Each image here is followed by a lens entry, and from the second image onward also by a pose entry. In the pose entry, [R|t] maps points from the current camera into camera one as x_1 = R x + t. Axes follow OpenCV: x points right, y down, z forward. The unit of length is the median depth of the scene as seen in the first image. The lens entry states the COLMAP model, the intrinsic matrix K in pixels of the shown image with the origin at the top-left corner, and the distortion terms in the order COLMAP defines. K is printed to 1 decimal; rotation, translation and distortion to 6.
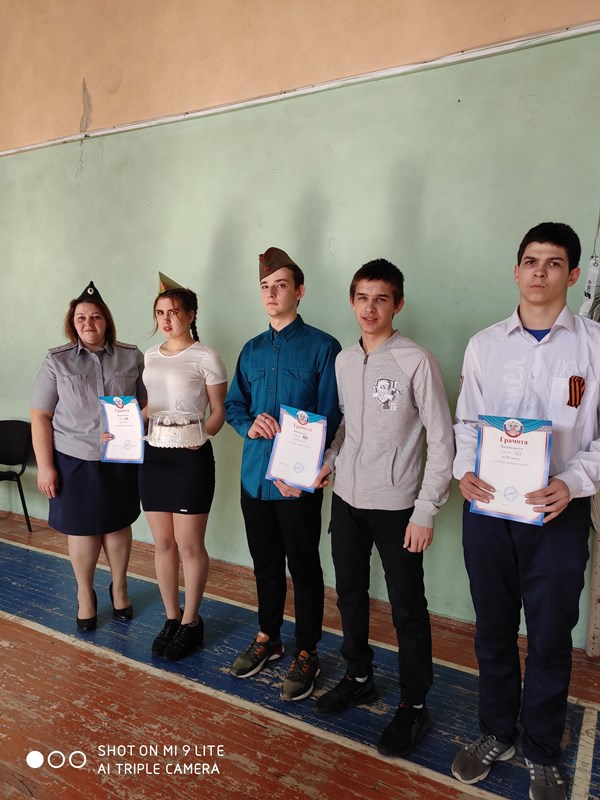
lens RADIAL K [[599.2, 0, 300.0], [0, 599.2, 400.0], [0, 0, 1]] dist [0.023707, -0.007402]
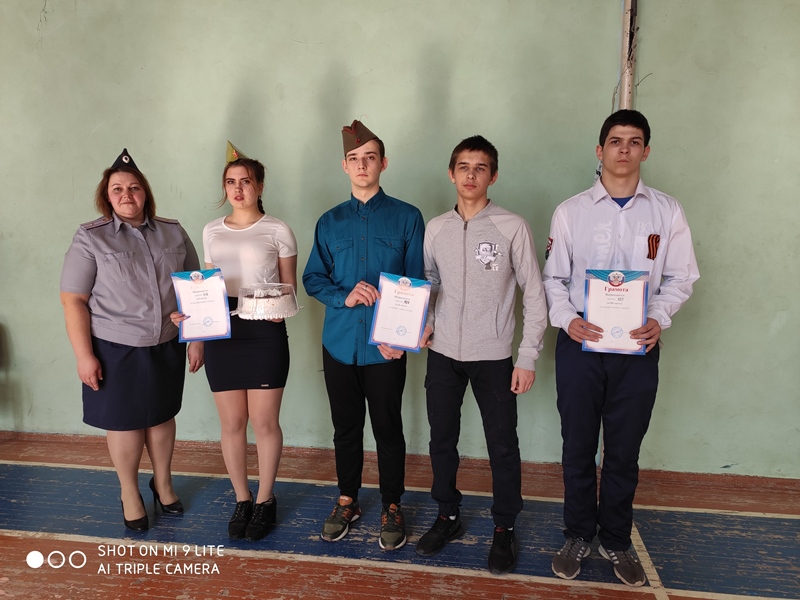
lens RADIAL K [[599.2, 0, 400.0], [0, 599.2, 300.0], [0, 0, 1]] dist [0.023707, -0.007402]
pose [[0.937218, -0.054913, 0.344394, -0.345942], [0.045976, 0.998361, 0.034069, 0.021693], [-0.345701, -0.016096, 0.938207, 0.004468]]
